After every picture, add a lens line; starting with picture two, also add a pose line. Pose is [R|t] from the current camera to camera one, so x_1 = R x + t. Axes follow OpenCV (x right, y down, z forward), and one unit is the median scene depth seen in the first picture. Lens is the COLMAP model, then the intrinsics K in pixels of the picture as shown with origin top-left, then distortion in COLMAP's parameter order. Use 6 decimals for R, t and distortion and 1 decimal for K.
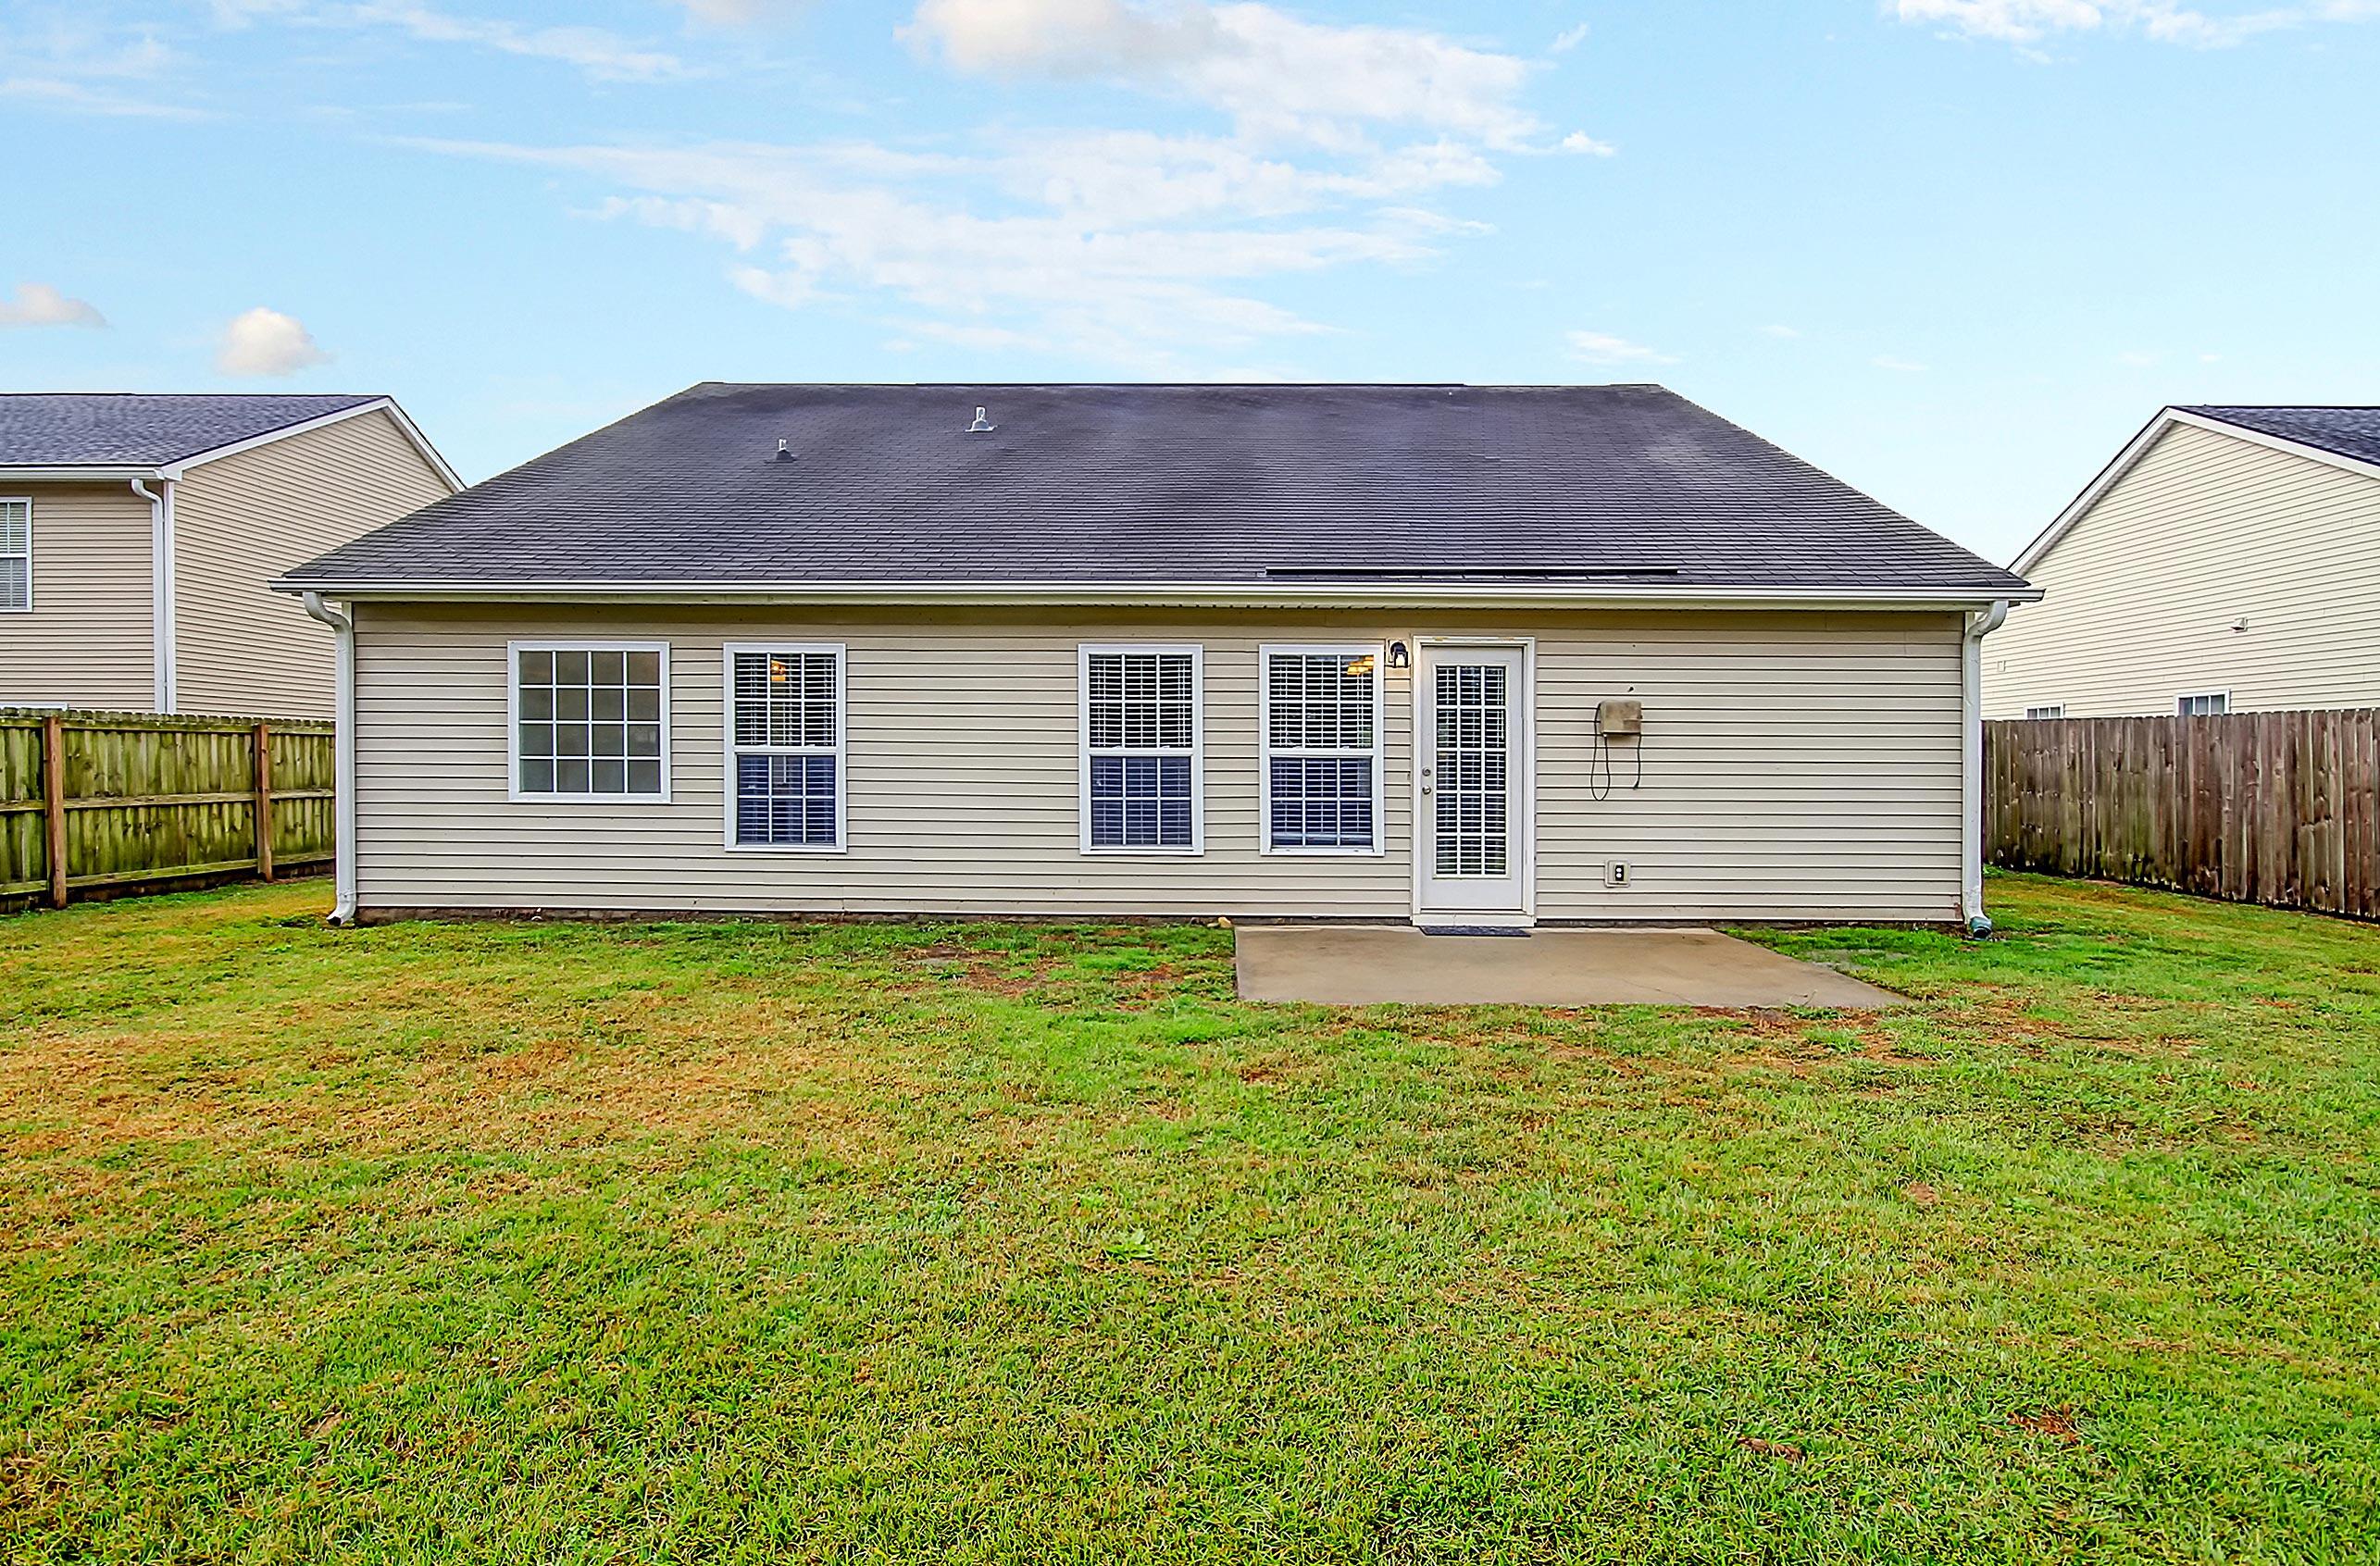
lens RADIAL K [[1055.3, 0, 1190.1], [0, 1055.3, 821.0], [0, 0, 1]] dist [0.012012, -0.000143]
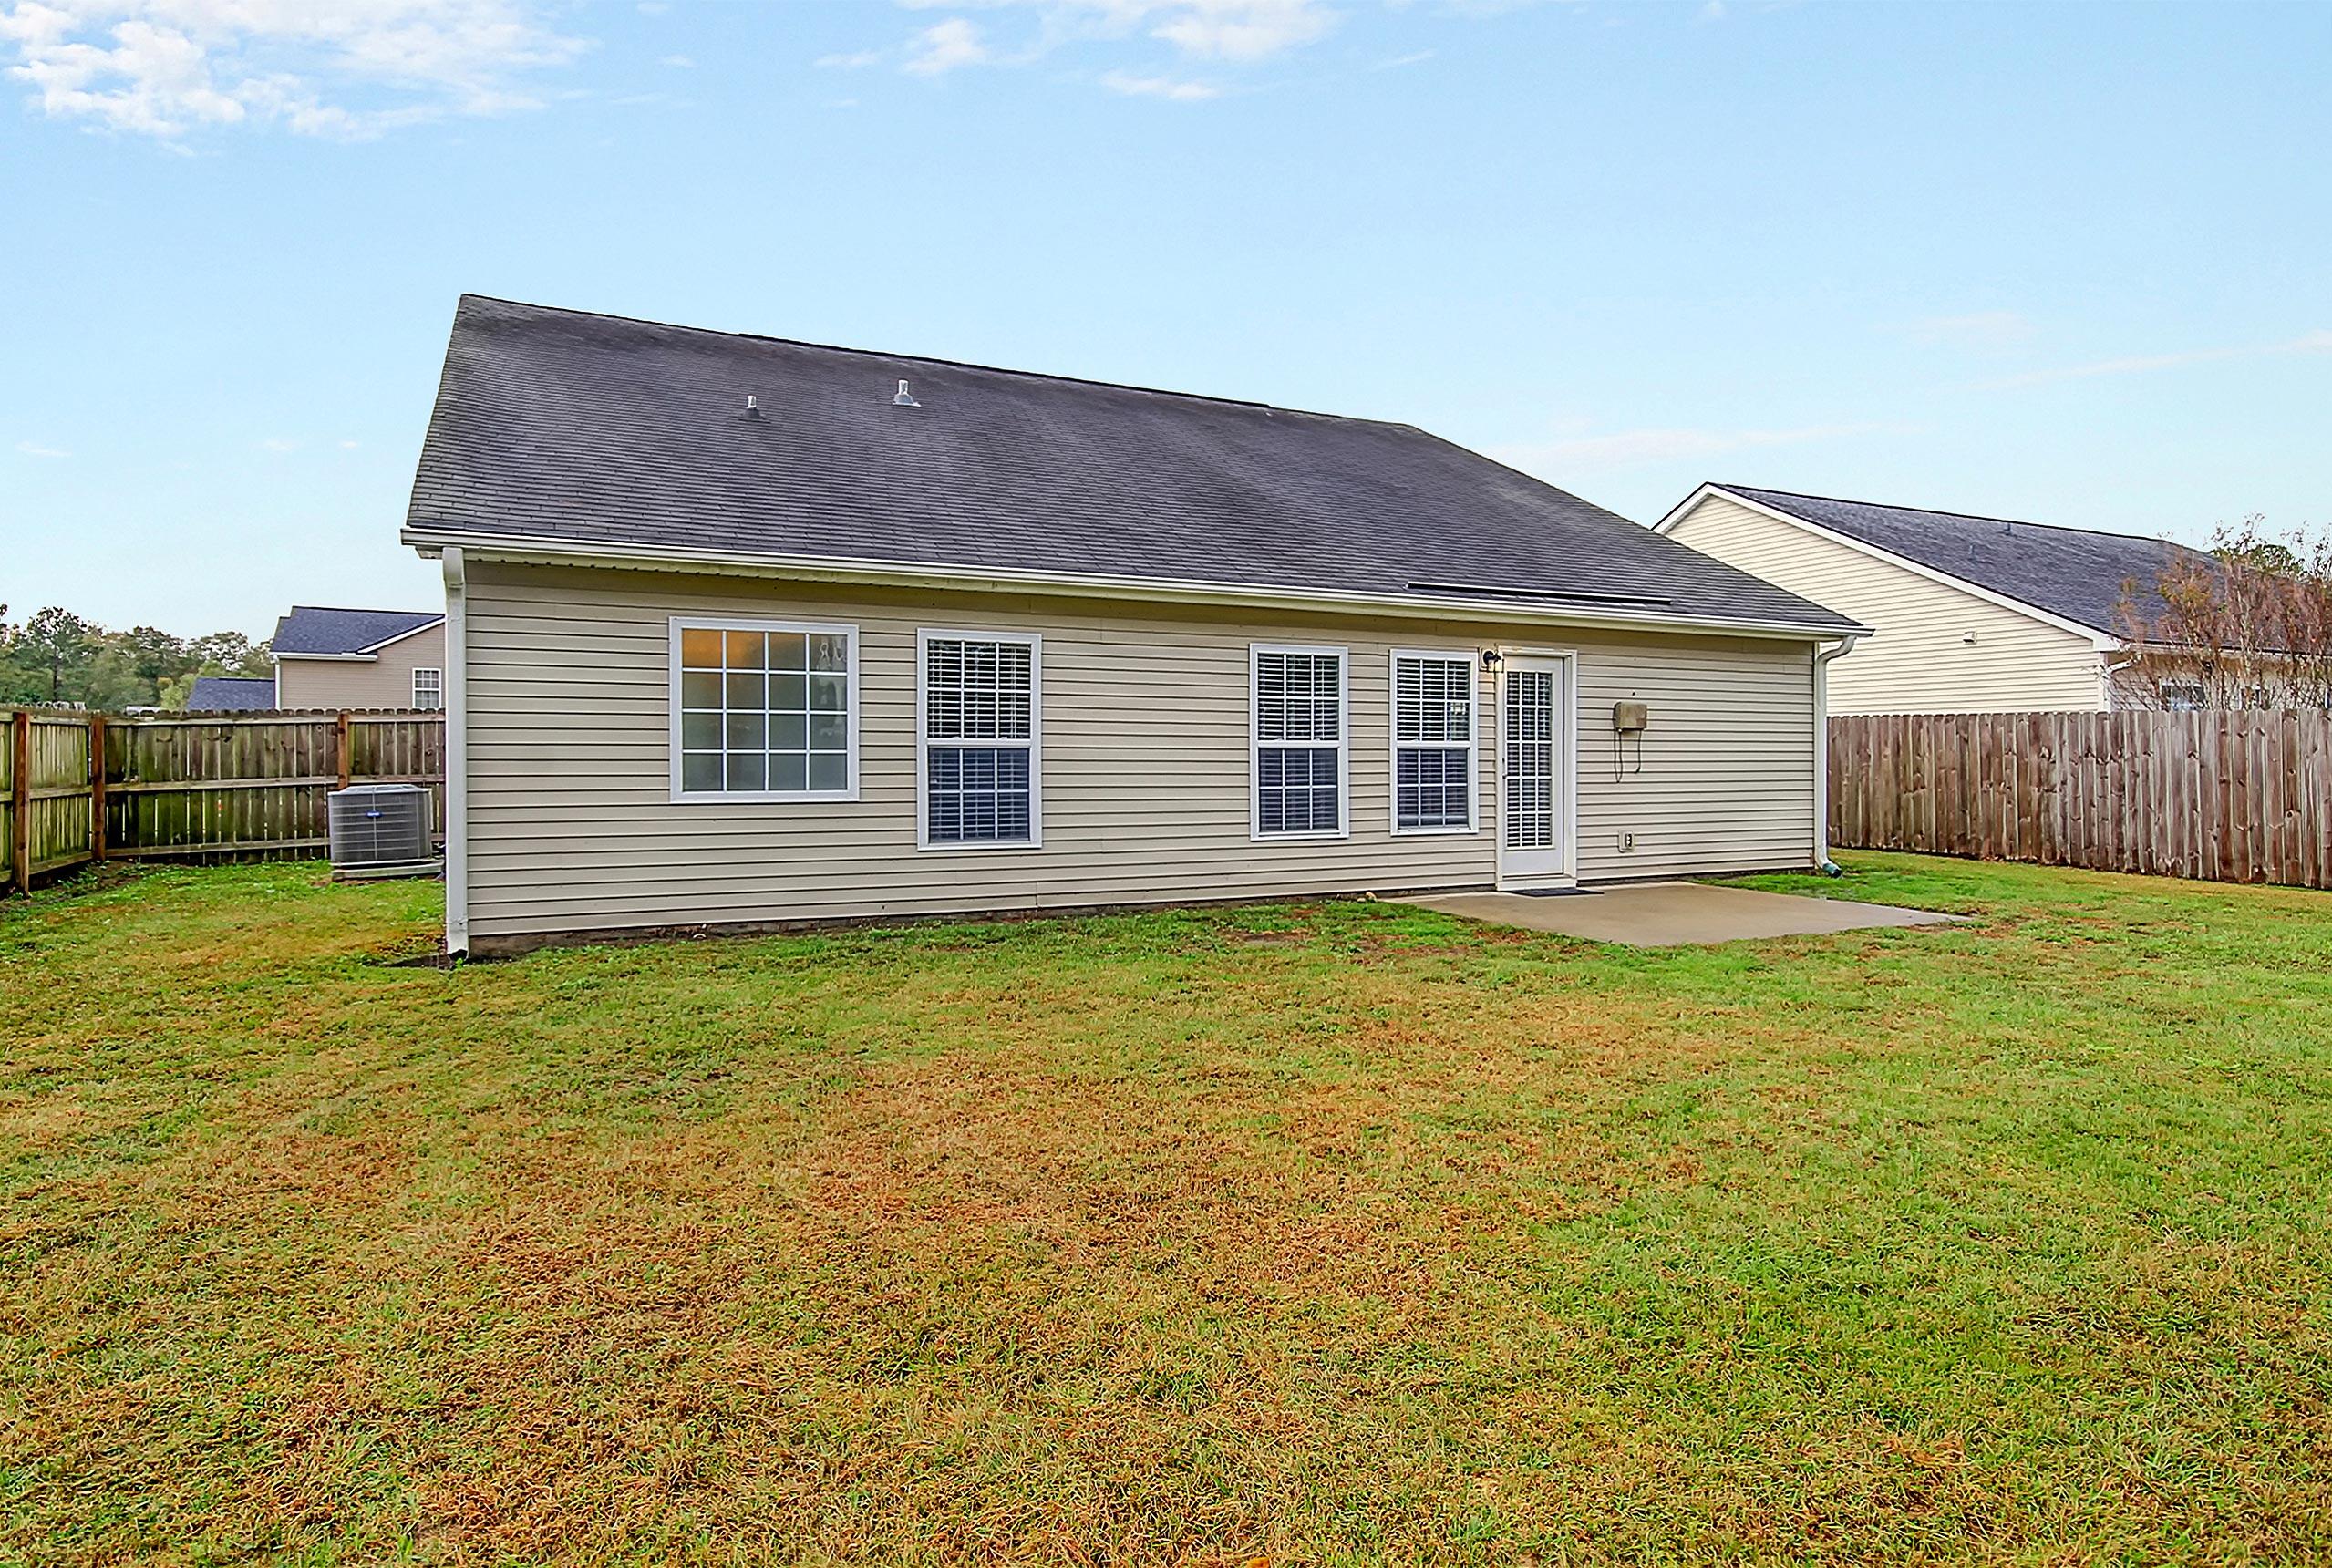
lens RADIAL K [[1089.8, 0, 1169.2], [0, 1089.8, 799.5], [0, 0, 1]] dist [0.022091, -0.017502]
pose [[0.920088, -0.020940, 0.391151, -0.605957], [0.025194, 0.999666, -0.005747, -0.005473], [-0.390900, 0.015142, 0.920308, 0.021831]]
